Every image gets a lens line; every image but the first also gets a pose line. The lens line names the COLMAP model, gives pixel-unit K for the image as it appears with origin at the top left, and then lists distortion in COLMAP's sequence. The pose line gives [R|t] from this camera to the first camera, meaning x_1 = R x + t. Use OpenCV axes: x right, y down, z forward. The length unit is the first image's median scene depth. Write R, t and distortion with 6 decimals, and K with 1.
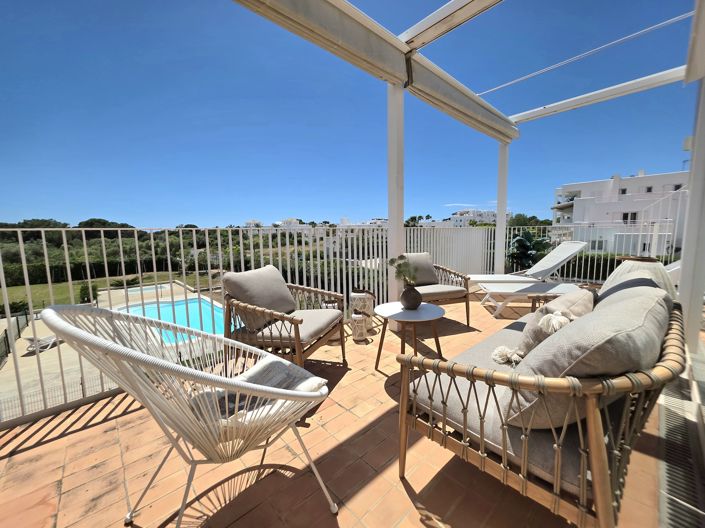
lens RADIAL K [[283.8, 0, 352.6], [0, 283.8, 263.8], [0, 0, 1]] dist [-0.004537, 0.001407]
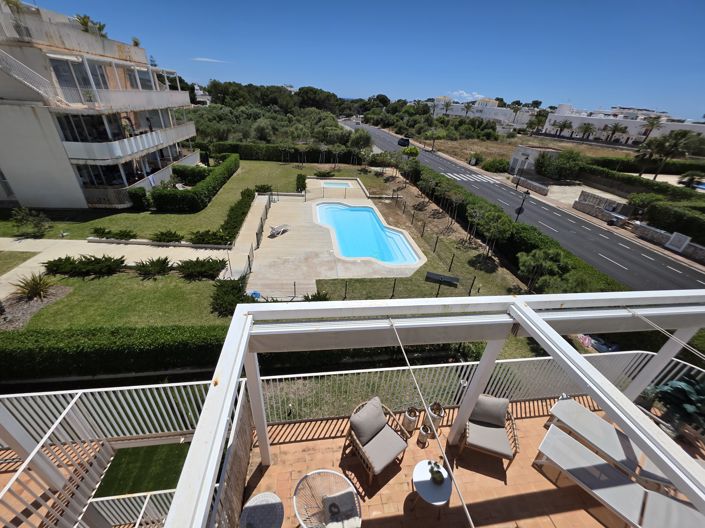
lens RADIAL K [[283.8, 0, 351.1], [0, 283.8, 263.6], [0, 0, 1]] dist [-0.004537, 0.001407]
pose [[0.815641, 0.354427, -0.457287, 0.006372], [-0.145716, 0.890756, 0.430488, -0.106844], [0.559908, -0.284490, 0.778183, -0.017337]]
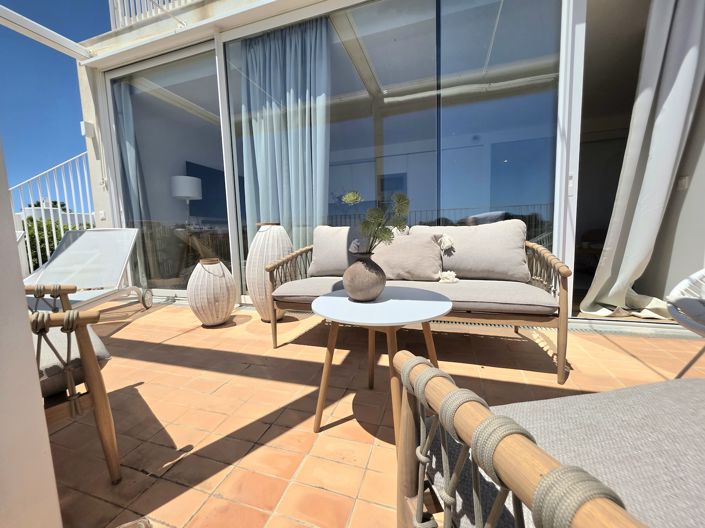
lens RADIAL K [[283.8, 0, 351.1], [0, 283.8, 264.3], [0, 0, 1]] dist [-0.004537, 0.001407]
pose [[-0.484001, -0.066271, 0.872554, -0.013372], [0.137384, 0.979008, 0.150562, 0.000842], [-0.864216, 0.192747, -0.464737, 0.076511]]
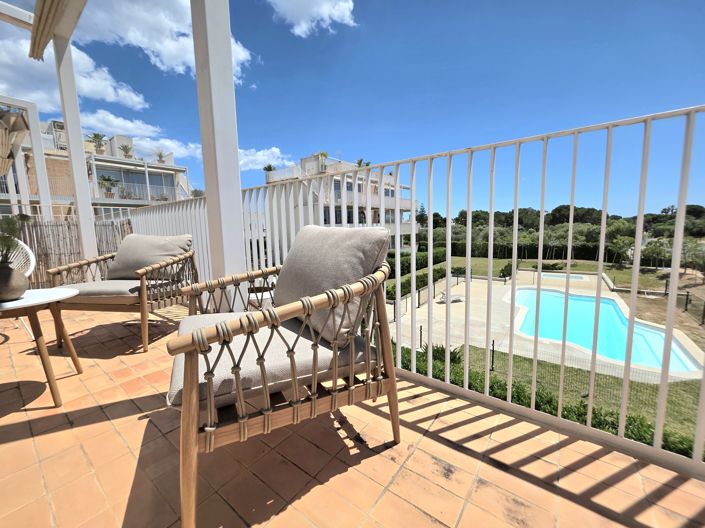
lens RADIAL K [[283.8, 0, 351.2], [0, 283.8, 261.4], [0, 0, 1]] dist [-0.004537, 0.001407]
pose [[0.167117, 0.126852, -0.977743, 0.057235], [-0.088579, 0.989610, 0.113252, -0.004071], [0.981950, 0.067681, 0.176617, 0.099737]]
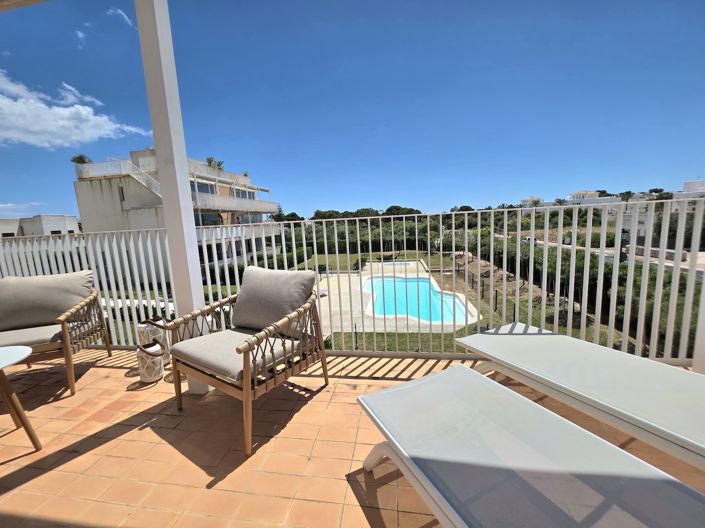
lens RADIAL K [[283.8, 0, 351.3], [0, 283.8, 261.0], [0, 0, 1]] dist [-0.004537, 0.001407]
pose [[0.609183, 0.093296, -0.787522, 0.076089], [-0.045902, 0.995539, 0.082432, -0.011221], [0.791700, -0.014067, 0.610748, 0.080521]]
